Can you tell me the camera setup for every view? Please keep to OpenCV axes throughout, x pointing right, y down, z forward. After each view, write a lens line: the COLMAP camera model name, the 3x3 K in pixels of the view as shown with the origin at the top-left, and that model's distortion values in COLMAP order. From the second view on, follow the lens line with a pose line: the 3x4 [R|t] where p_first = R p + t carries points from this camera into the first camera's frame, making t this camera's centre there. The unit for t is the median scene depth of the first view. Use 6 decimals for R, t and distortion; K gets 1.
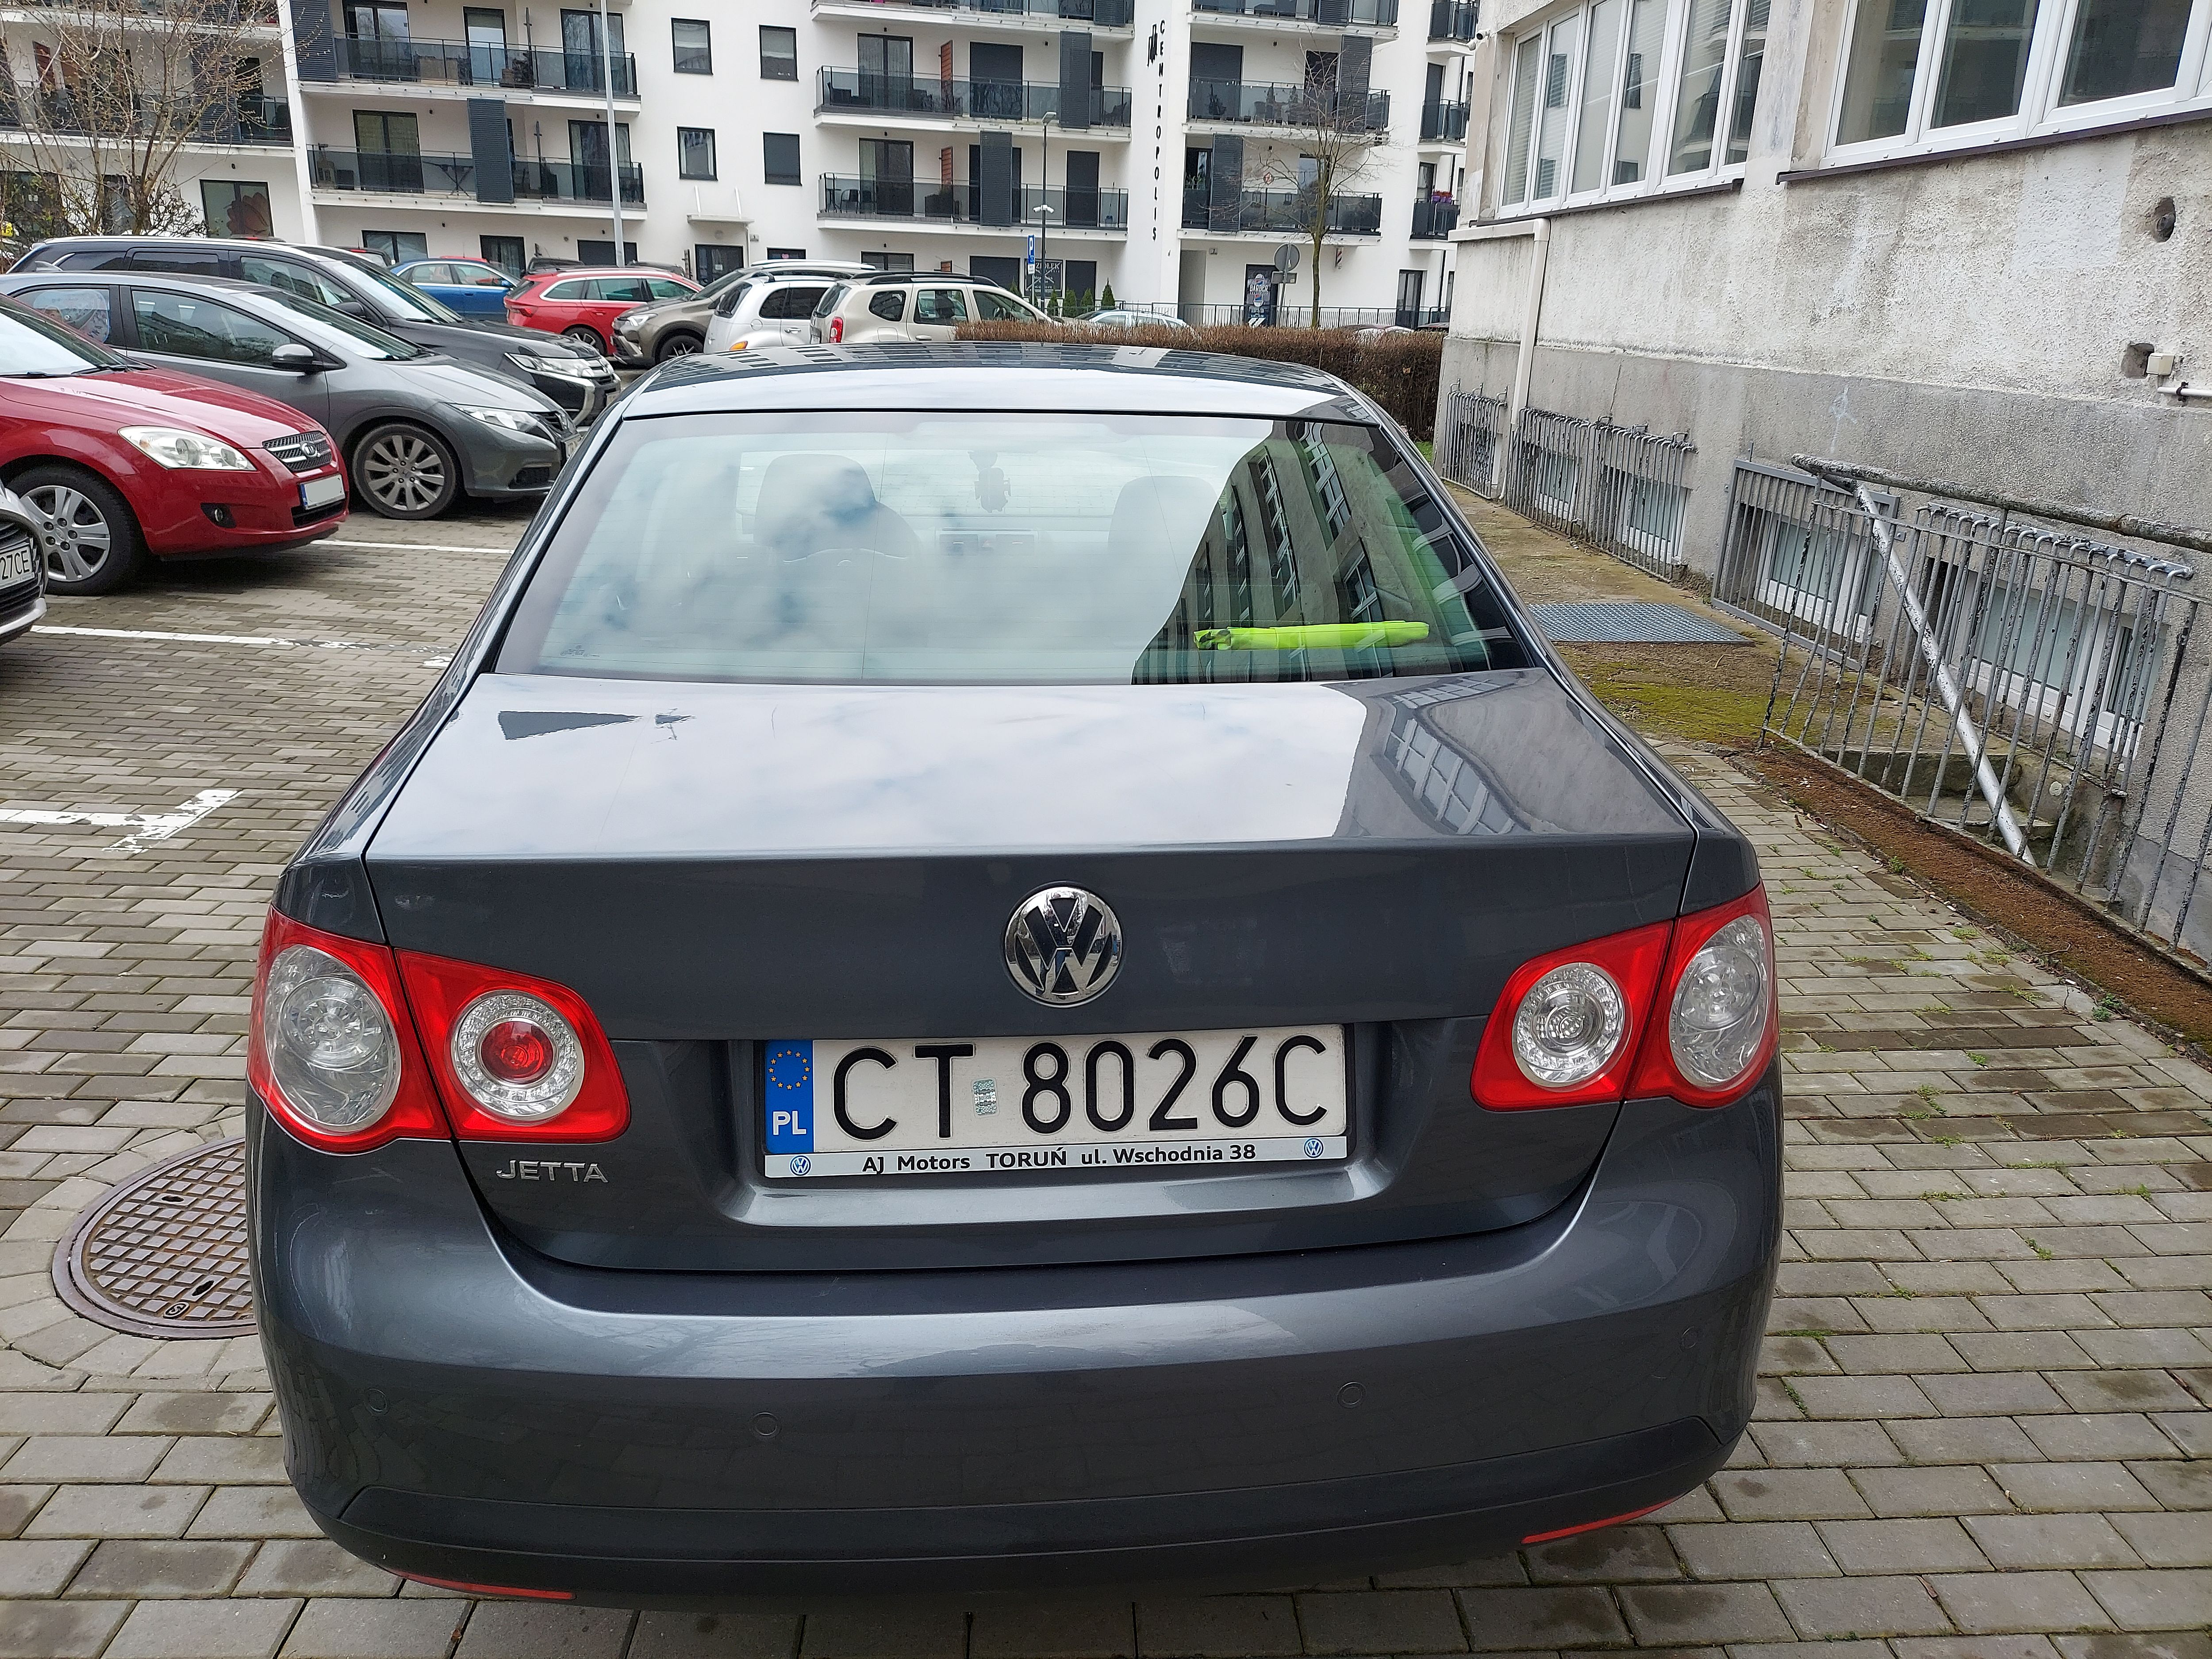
lens RADIAL K [[1595.1, 0, 1106.0], [0, 1595.1, 829.5], [0, 0, 1]] dist [0.047102, -0.058630]
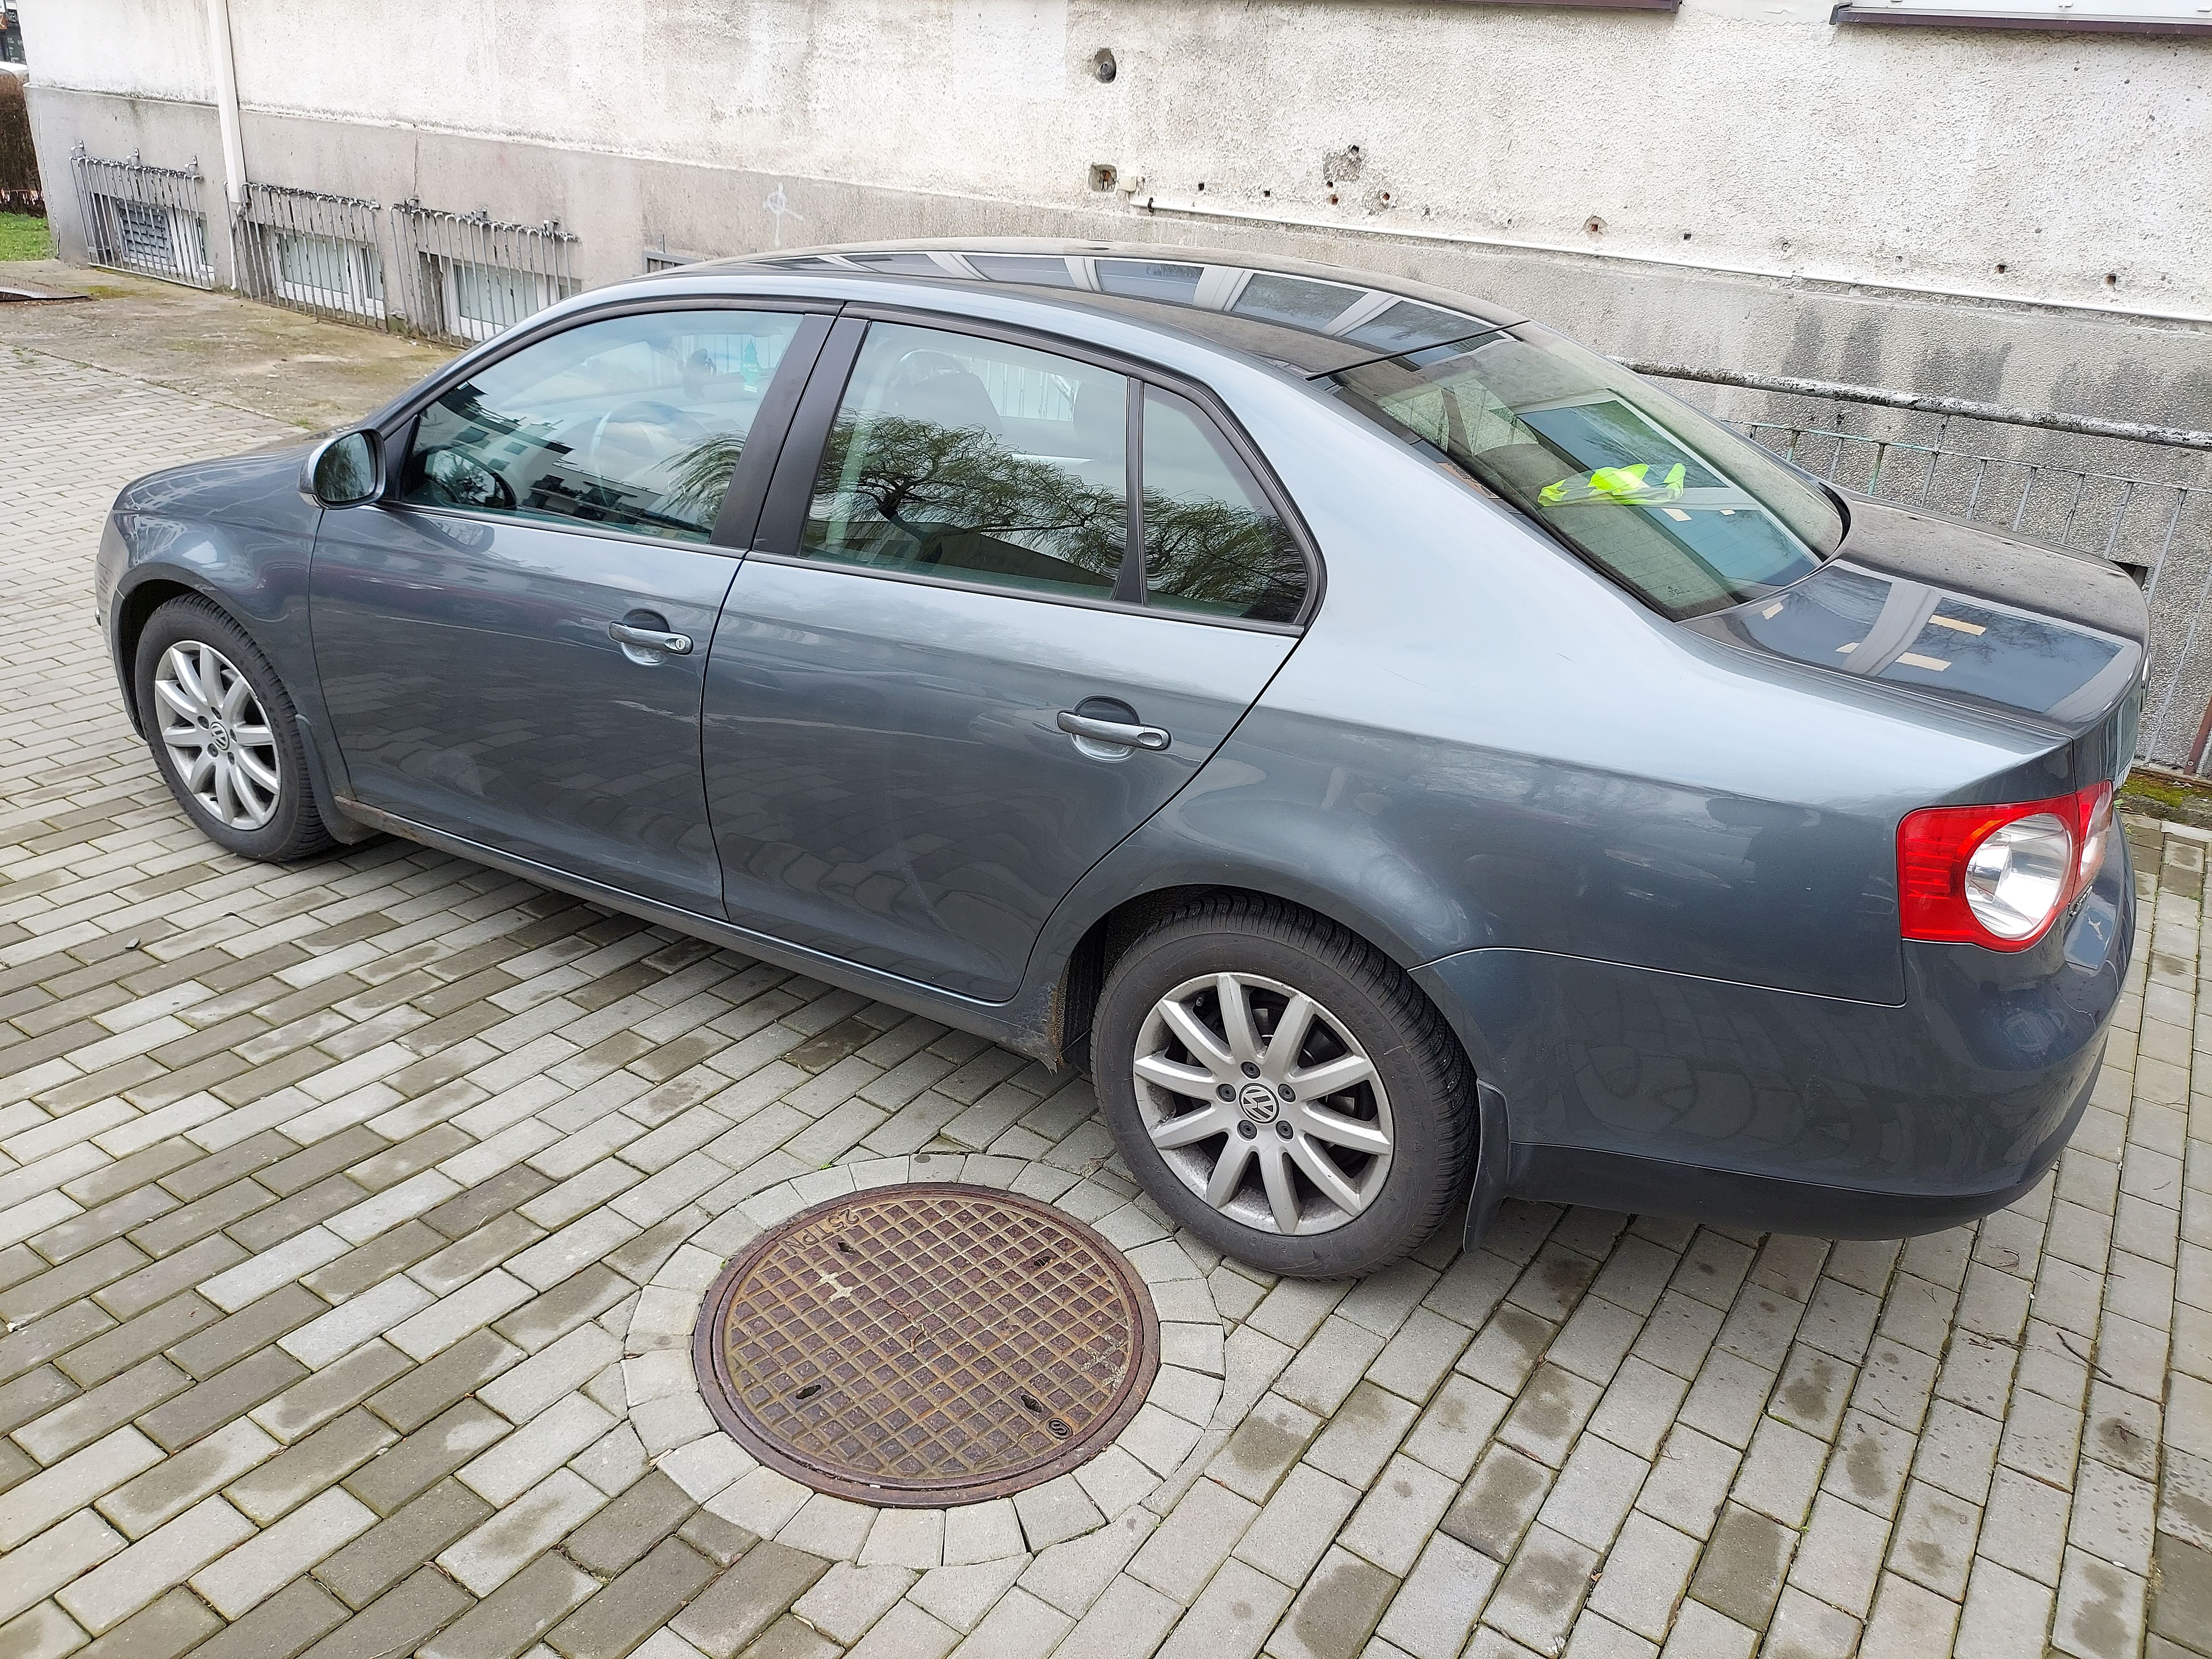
lens RADIAL K [[1587.8, 0, 1106.0], [0, 1587.8, 829.5], [0, 0, 1]] dist [0.028345, -0.006924]
pose [[0.596281, -0.316660, 0.737682, -0.392657], [0.200112, 0.948538, 0.245419, -0.084823], [-0.777435, 0.001280, 0.628963, 0.142477]]
